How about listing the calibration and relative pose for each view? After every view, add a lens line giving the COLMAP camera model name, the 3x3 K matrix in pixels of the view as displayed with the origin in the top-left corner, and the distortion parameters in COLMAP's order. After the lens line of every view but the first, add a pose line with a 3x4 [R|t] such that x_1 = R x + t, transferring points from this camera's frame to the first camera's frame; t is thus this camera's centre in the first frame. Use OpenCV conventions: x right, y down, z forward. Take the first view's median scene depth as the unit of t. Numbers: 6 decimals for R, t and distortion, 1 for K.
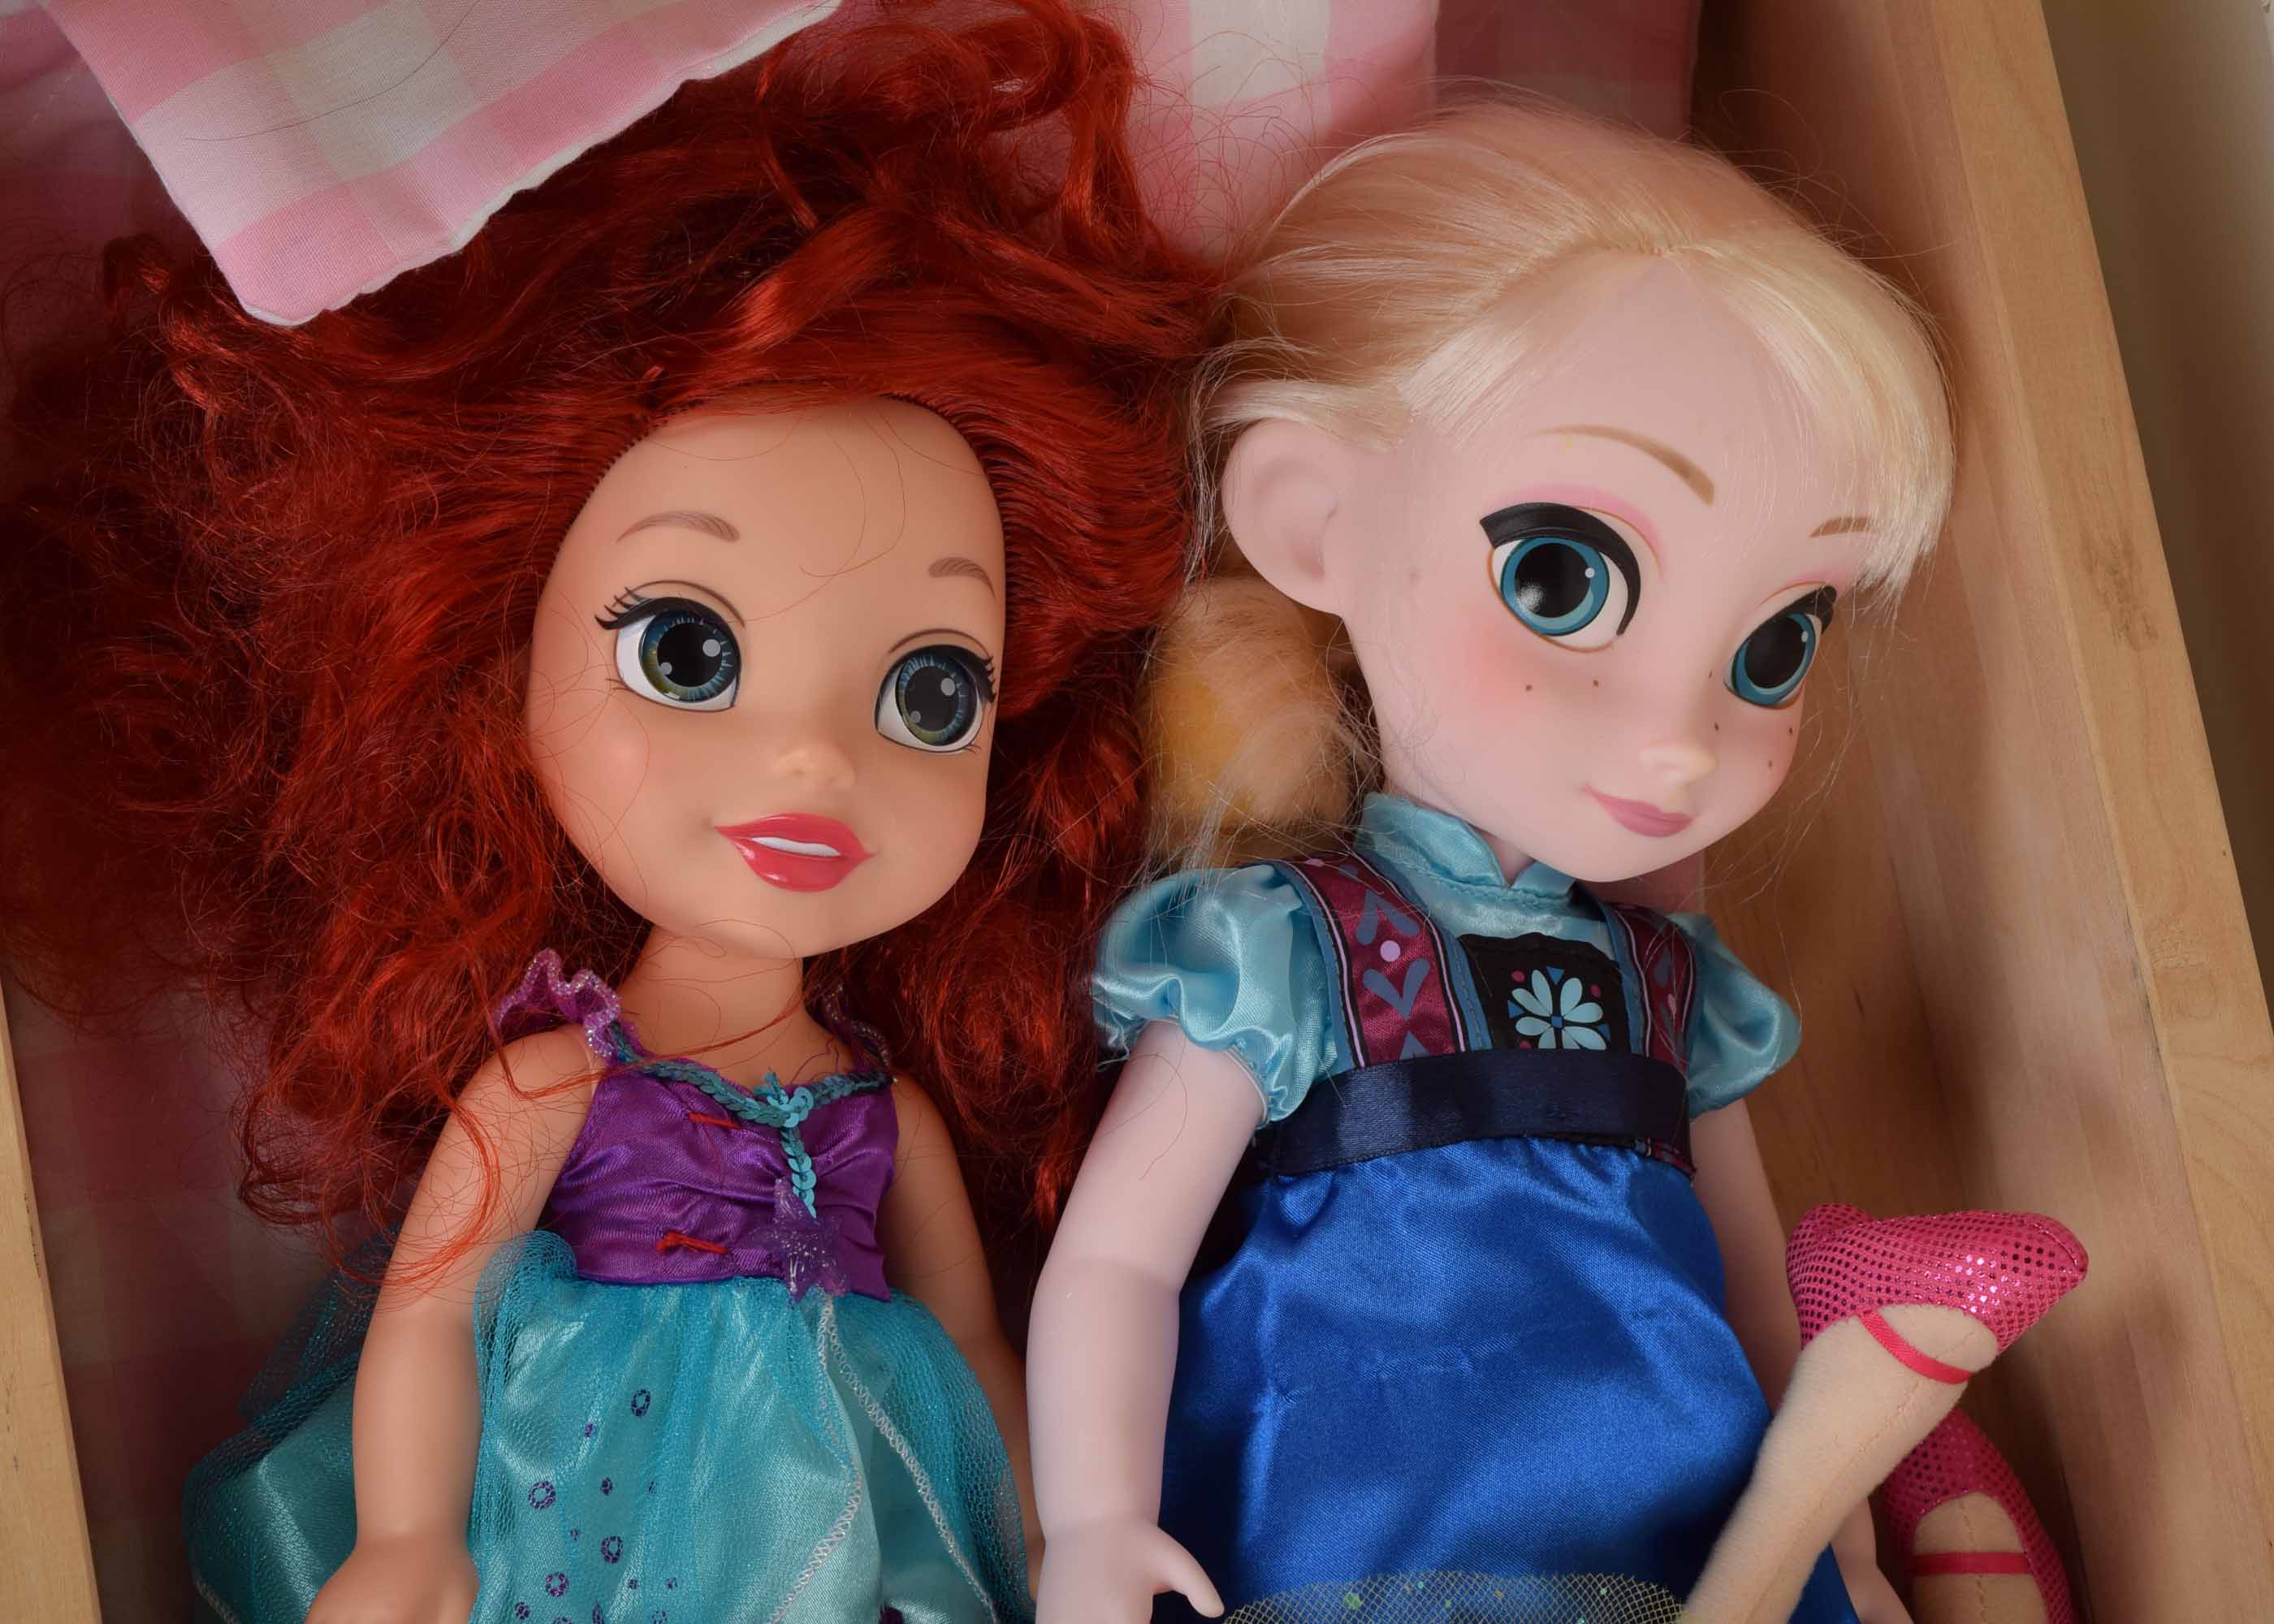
lens RADIAL K [[5472.7, 0, 1137.0], [0, 5472.7, 812.0], [0, 0, 1]] dist [0.089109, -0.269144]
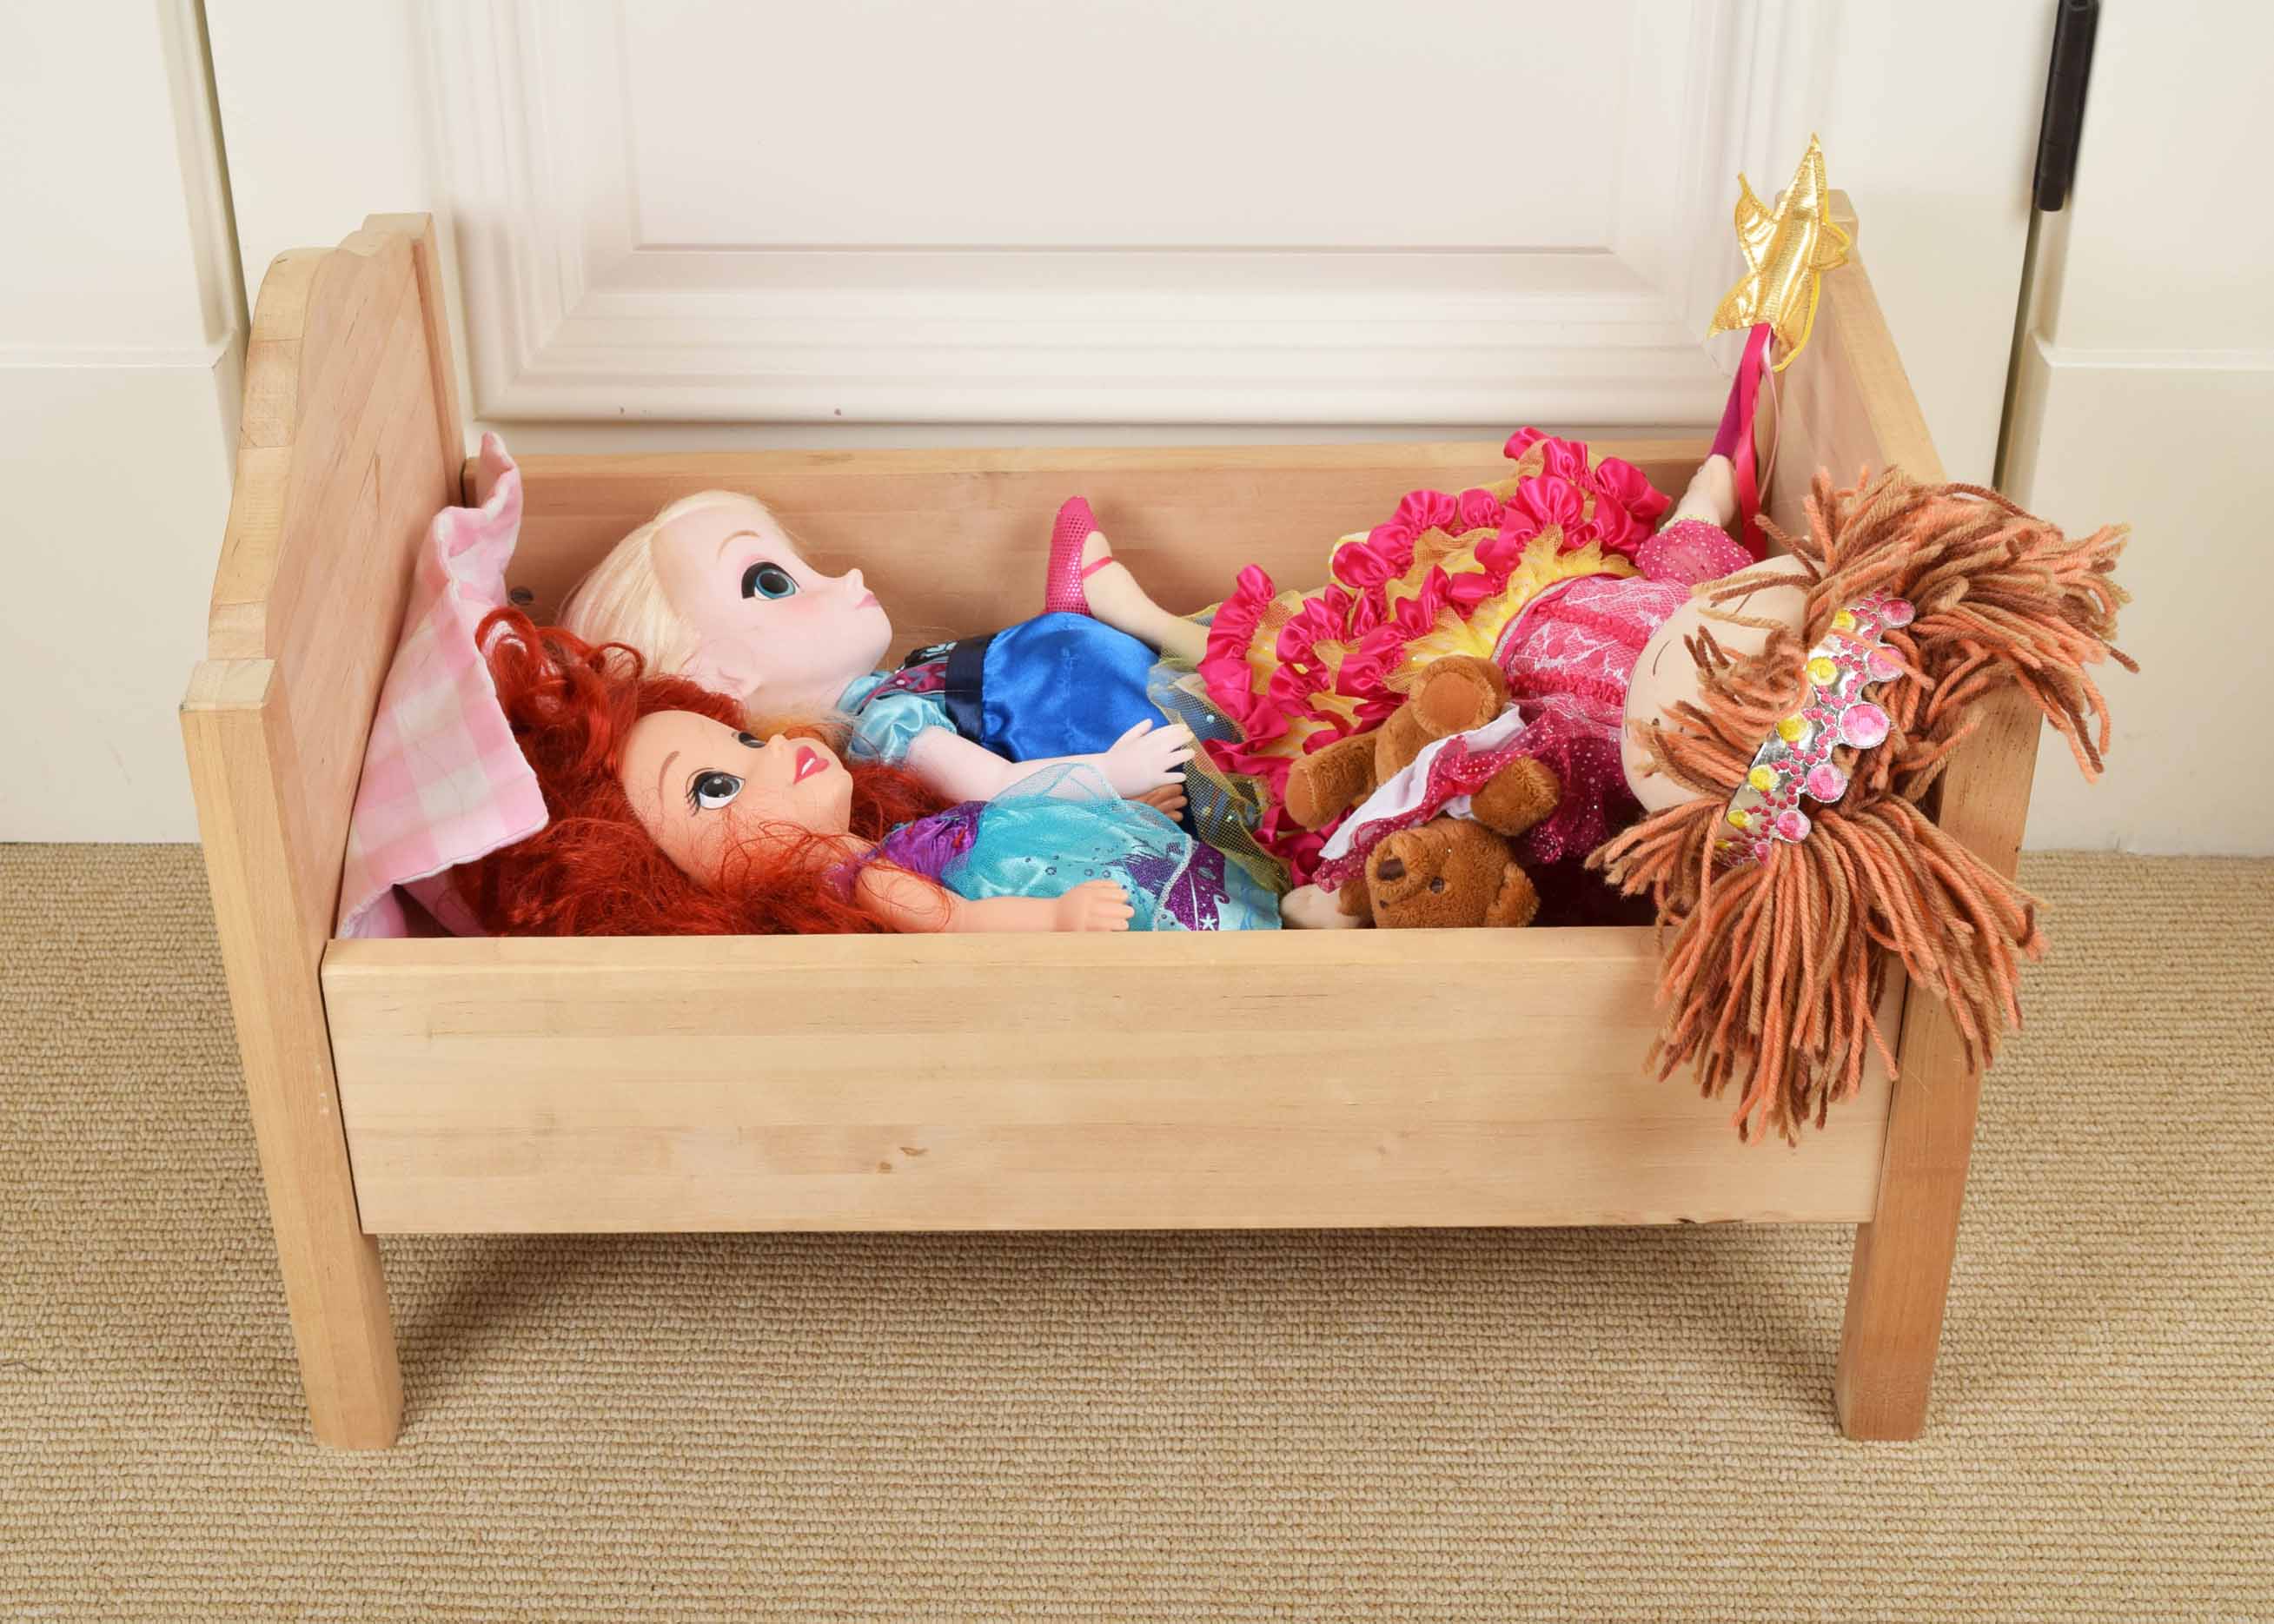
lens RADIAL K [[3707.7, 0, 1048.0], [0, 3707.7, 809.6], [0, 0, 1]] dist [-0.017348, -0.011133]
pose [[0.198708, -0.691309, 0.694699, -1.141499], [0.971881, 0.230372, -0.048743, 0.184954], [-0.126343, 0.684850, 0.717647, -0.161049]]
